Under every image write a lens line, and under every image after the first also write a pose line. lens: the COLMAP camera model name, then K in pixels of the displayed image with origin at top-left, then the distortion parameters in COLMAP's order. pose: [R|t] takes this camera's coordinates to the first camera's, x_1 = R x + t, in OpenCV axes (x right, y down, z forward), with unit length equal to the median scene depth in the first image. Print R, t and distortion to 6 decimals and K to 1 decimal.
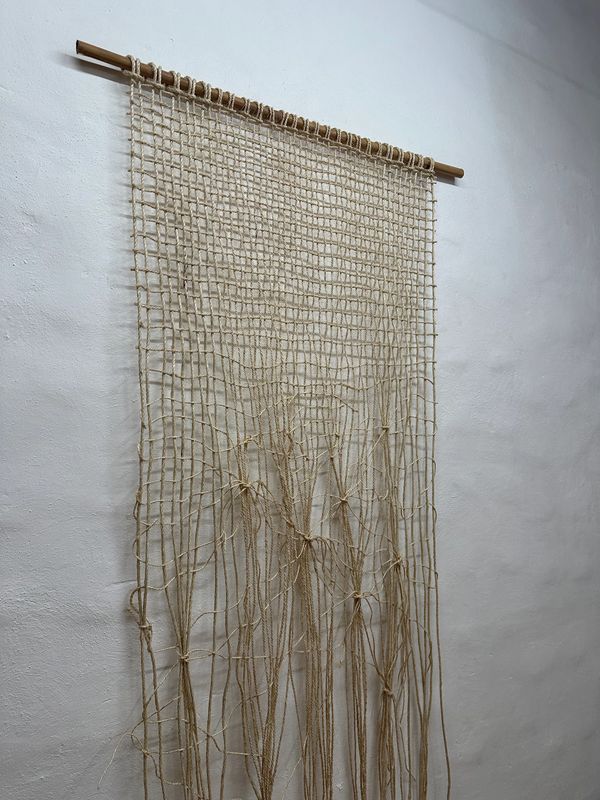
lens RADIAL K [[557.0, 0, 300.0], [0, 557.0, 400.0], [0, 0, 1]] dist [0.153323, -0.245906]
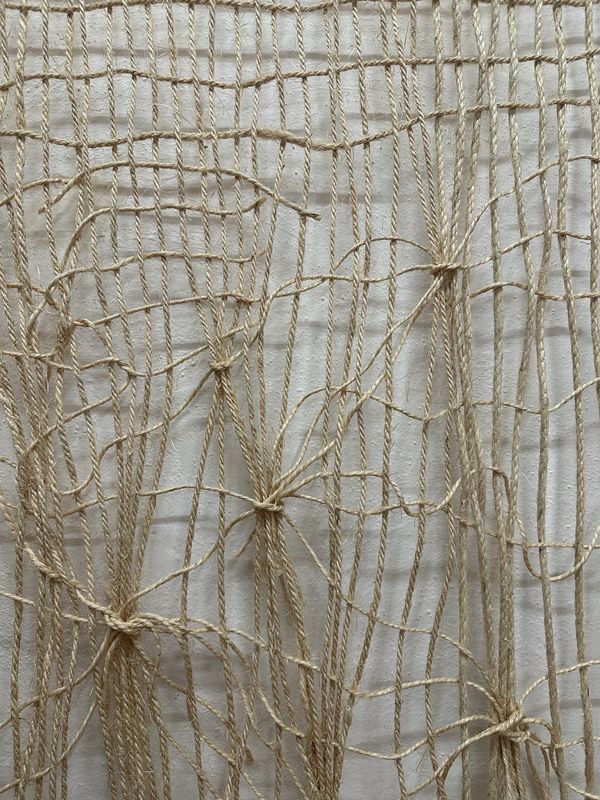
lens RADIAL K [[557.0, 0, 300.0], [0, 557.0, 400.0], [0, 0, 1]] dist [0.153323, -0.245906]
pose [[0.857849, -0.039544, -0.512378, 0.268310], [0.046633, 0.998912, 0.000983, 0.128441], [0.511782, -0.024737, 0.858759, 0.787928]]
